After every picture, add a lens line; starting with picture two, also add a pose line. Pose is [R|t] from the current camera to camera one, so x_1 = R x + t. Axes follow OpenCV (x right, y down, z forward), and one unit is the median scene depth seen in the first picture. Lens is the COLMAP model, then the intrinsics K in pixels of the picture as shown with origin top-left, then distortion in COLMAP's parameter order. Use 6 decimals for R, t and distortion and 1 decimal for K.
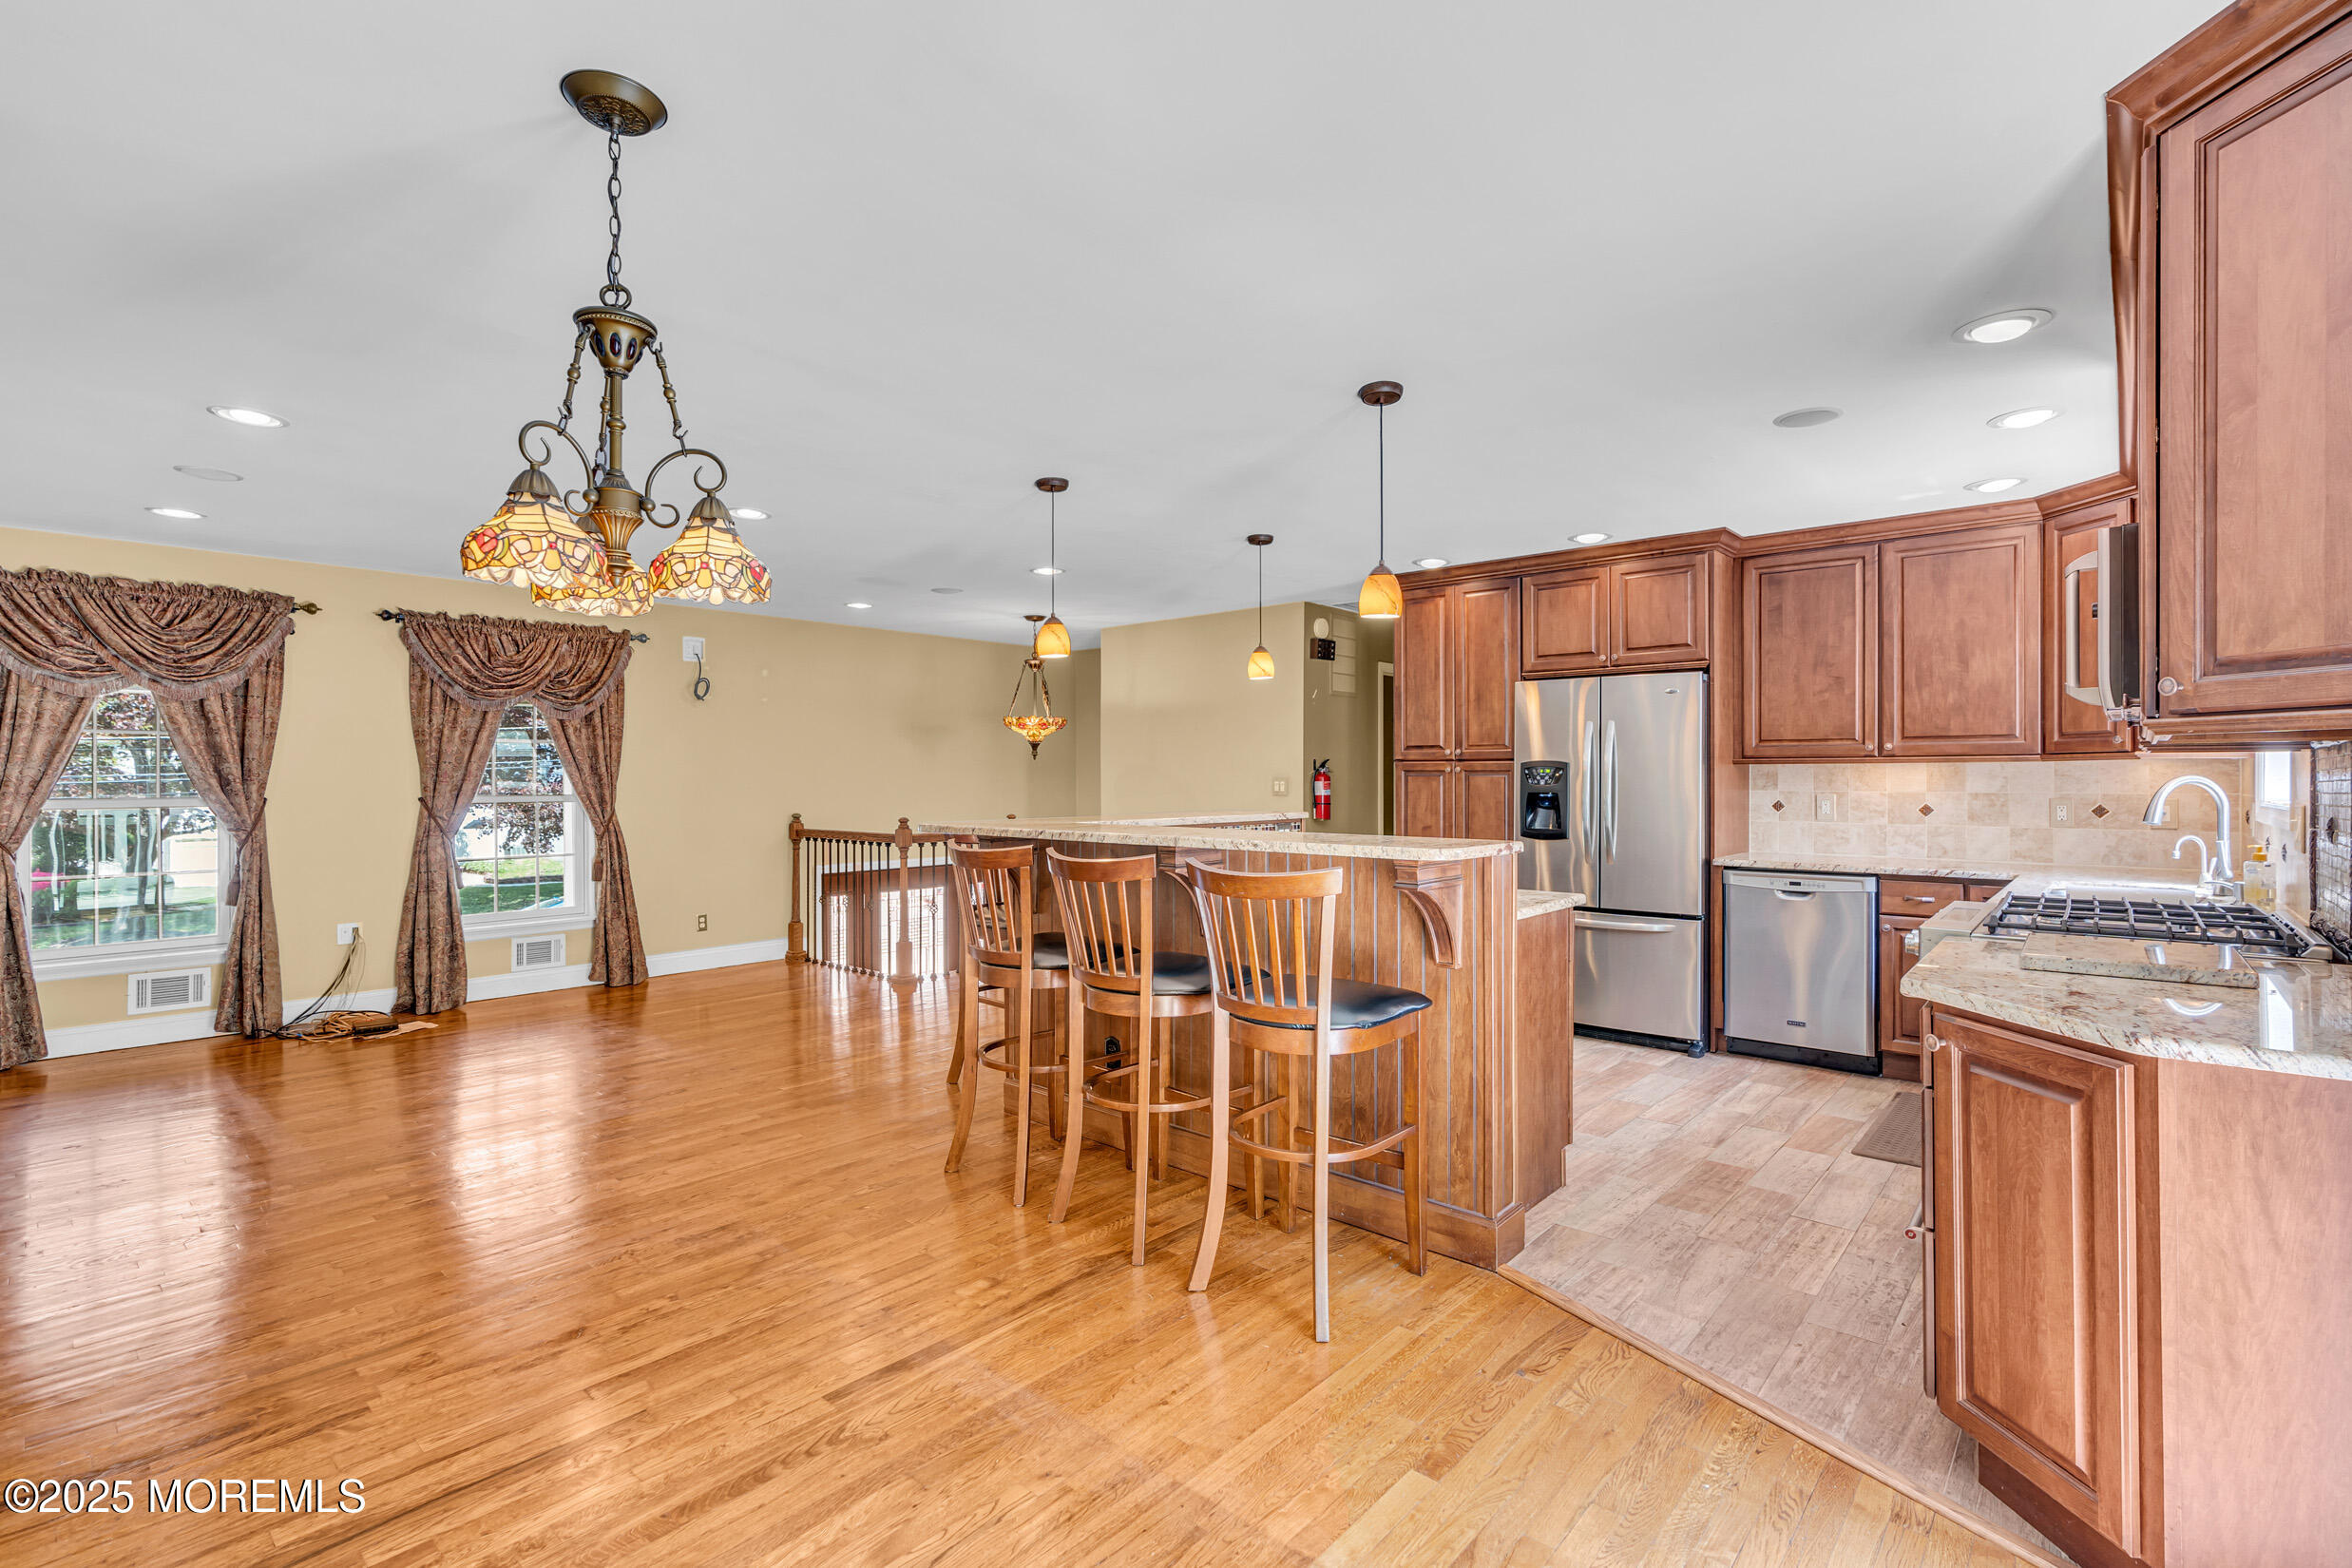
lens RADIAL K [[1064.8, 0, 1175.4], [0, 1064.8, 781.8], [0, 0, 1]] dist [-0.002591, 0.001644]
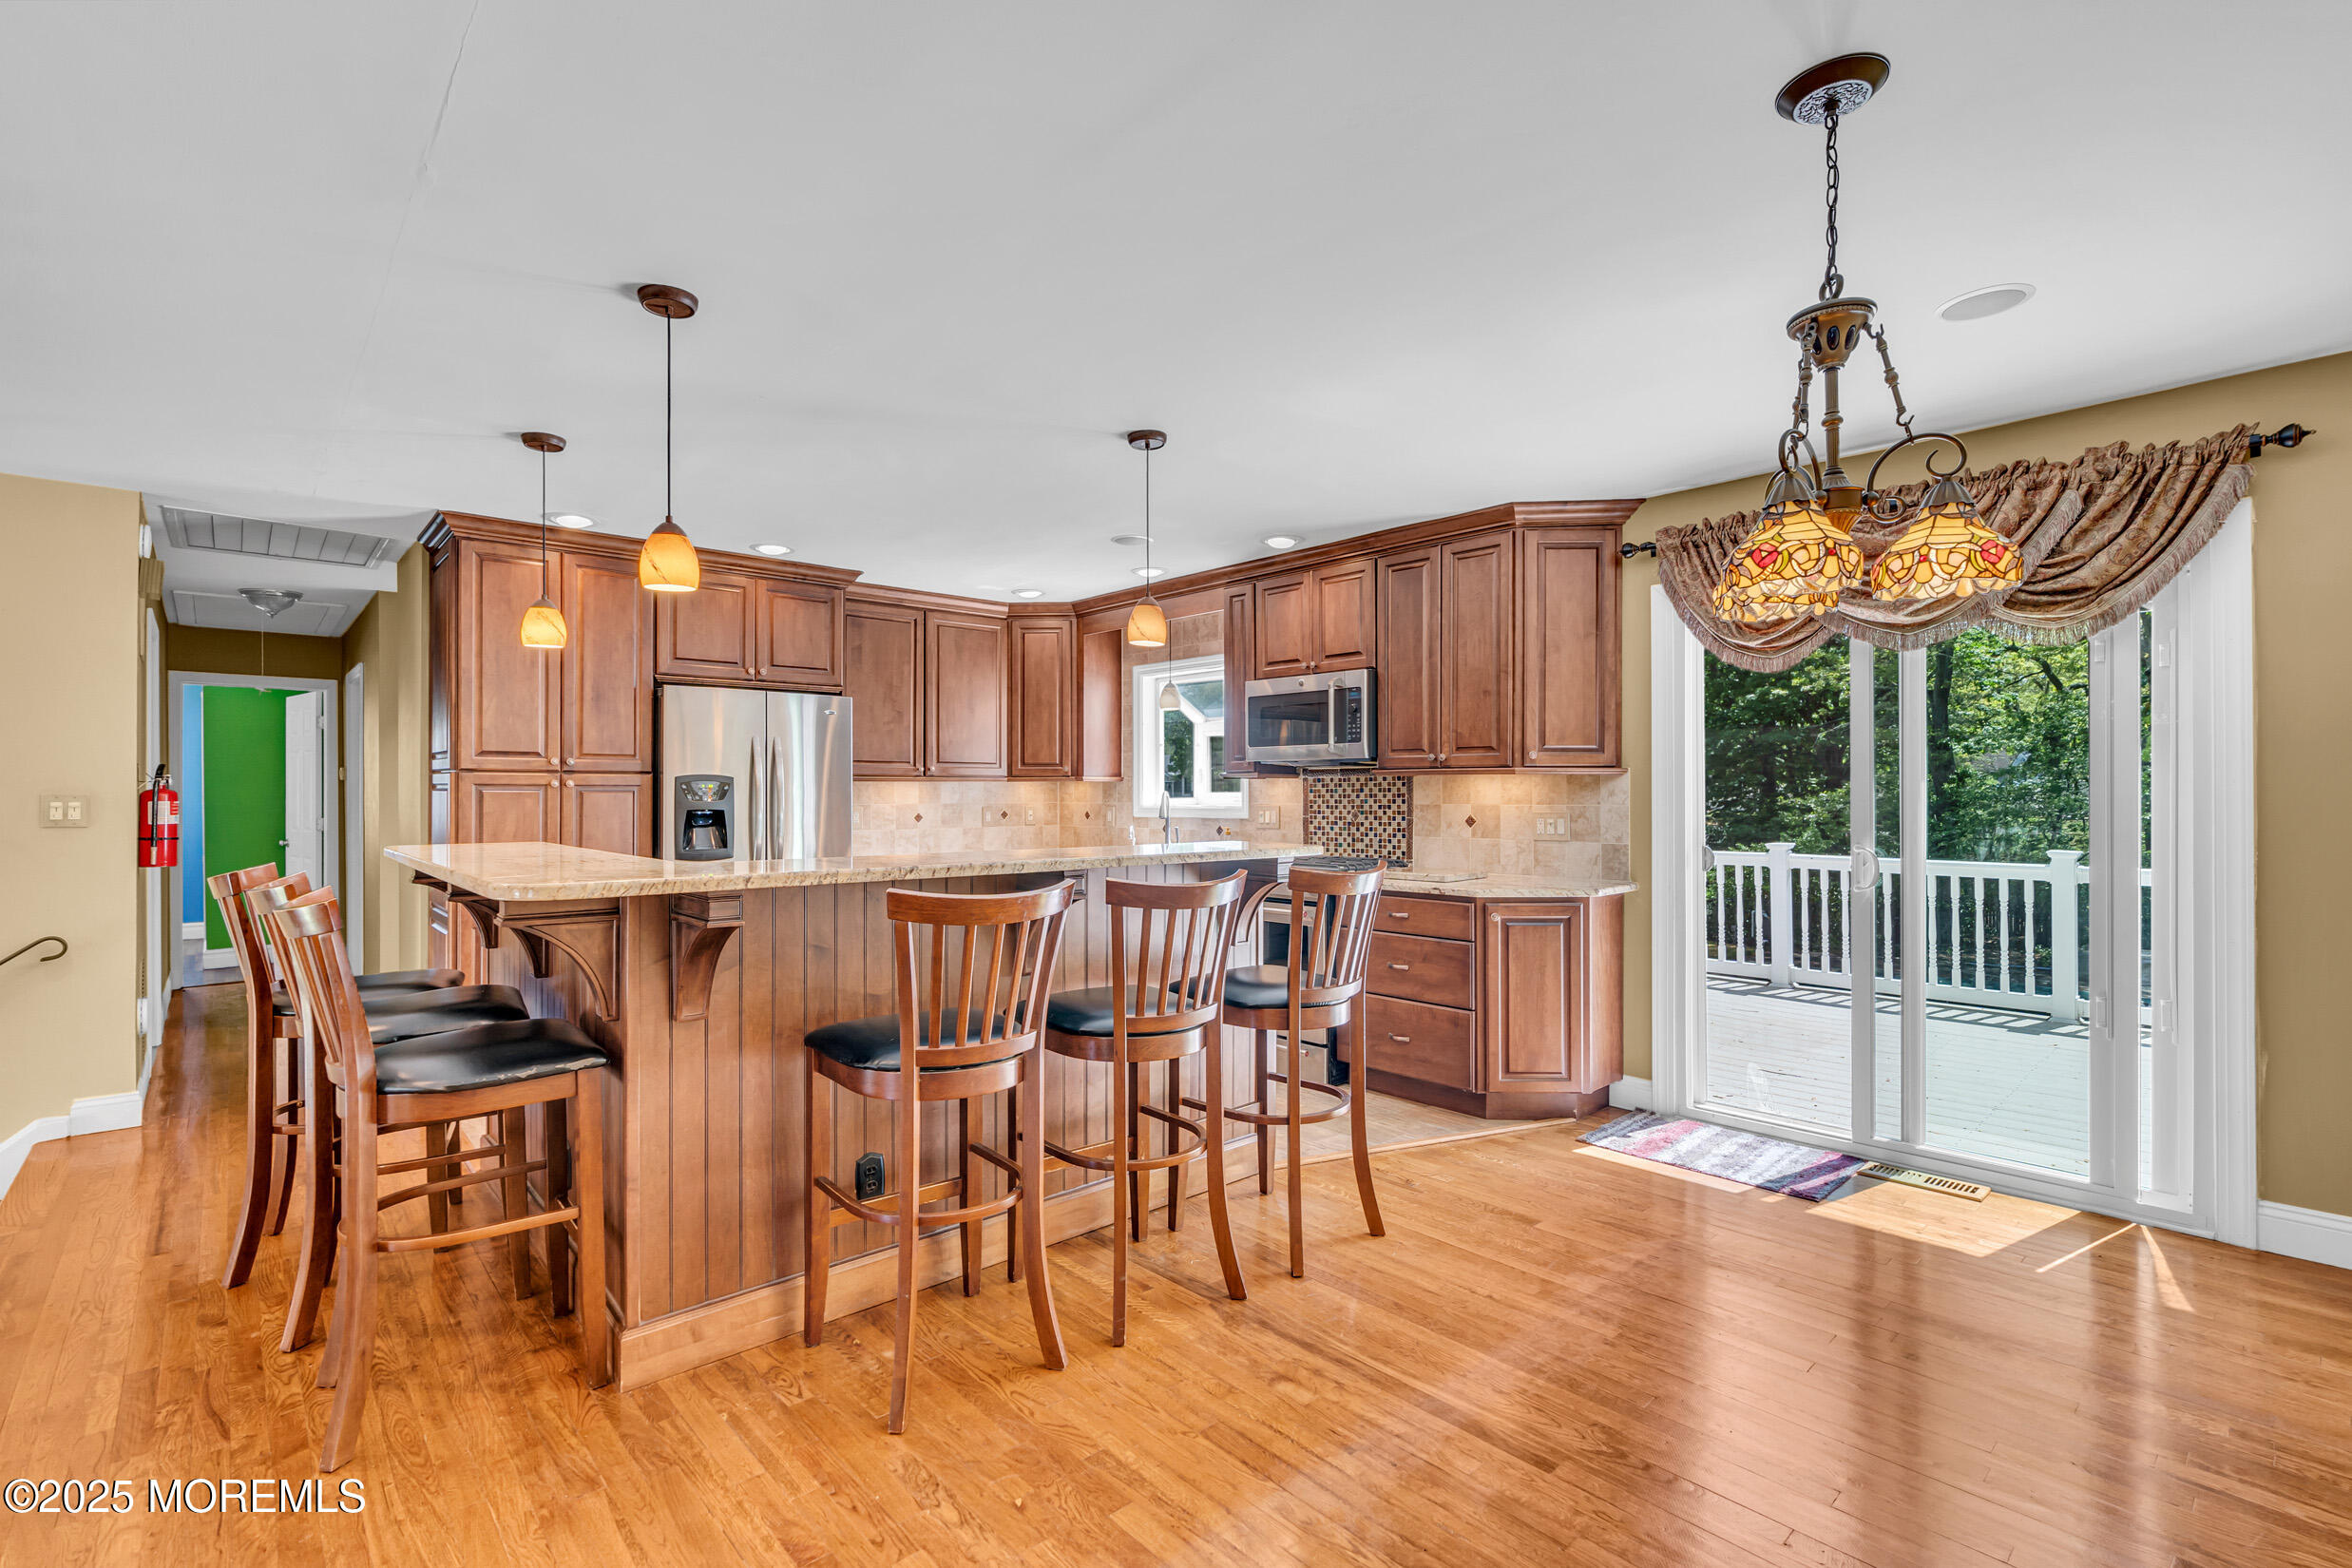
lens RADIAL K [[1064.8, 0, 1182.6], [0, 1064.8, 785.9], [0, 0, 1]] dist [-0.002591, 0.001644]
pose [[0.106033, 0.005680, 0.994346, -0.566673], [0.005810, 0.999963, -0.006332, -0.002223], [-0.994346, 0.006449, 0.105996, 0.539075]]
